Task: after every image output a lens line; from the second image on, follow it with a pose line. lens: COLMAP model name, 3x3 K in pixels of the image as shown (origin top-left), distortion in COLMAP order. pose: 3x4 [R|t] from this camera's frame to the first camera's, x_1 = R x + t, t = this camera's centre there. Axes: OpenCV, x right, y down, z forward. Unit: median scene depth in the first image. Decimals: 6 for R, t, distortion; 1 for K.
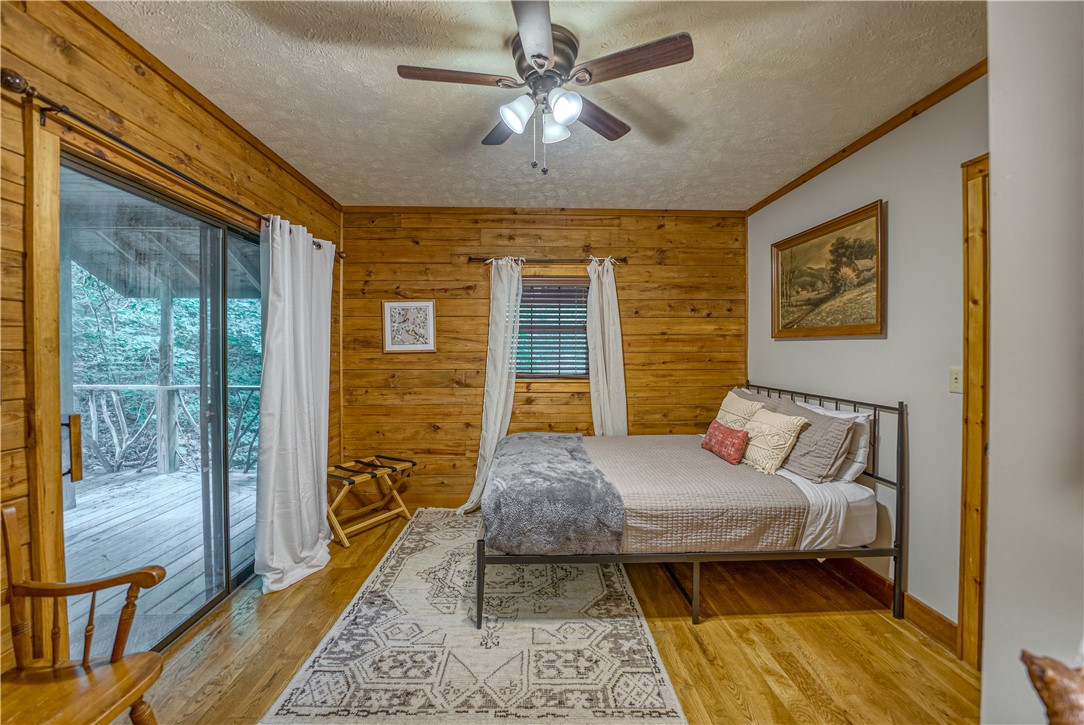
lens RADIAL K [[452.0, 0, 533.3], [0, 452.0, 358.5], [0, 0, 1]] dist [-0.023658, 0.001693]
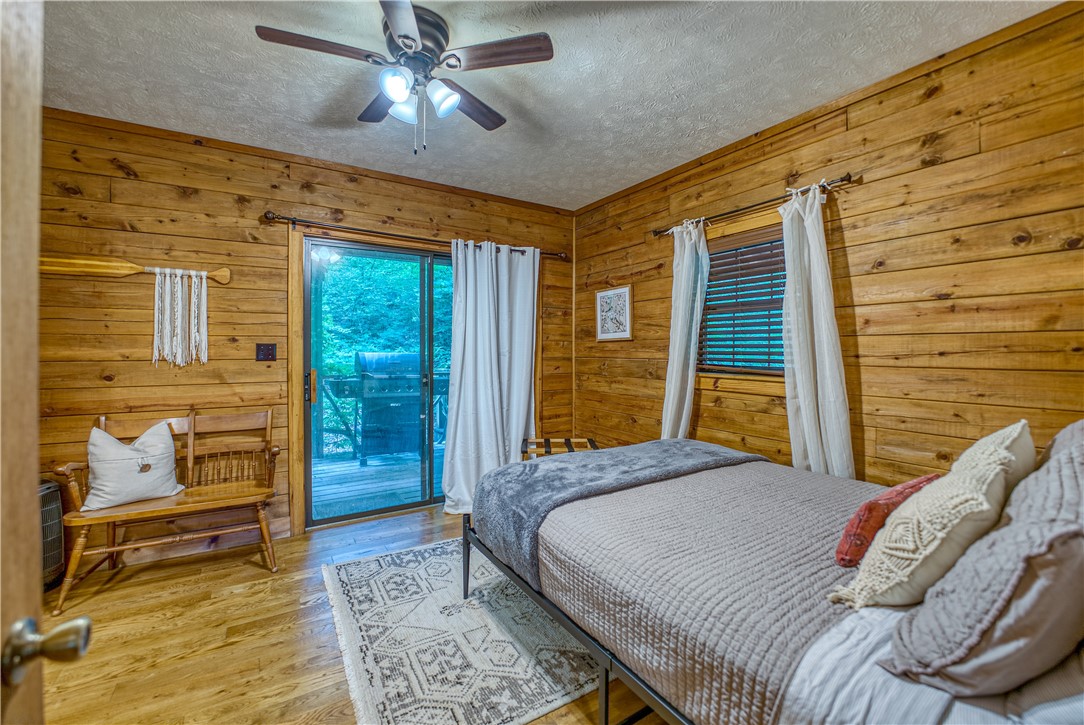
lens RADIAL K [[452.0, 0, 535.8], [0, 452.0, 352.8], [0, 0, 1]] dist [-0.023658, 0.001693]
pose [[0.498199, 0.008890, -0.867017, 0.503679], [-0.014899, 0.999888, 0.001691, 0.014252], [0.866935, 0.012075, 0.498275, 0.357444]]
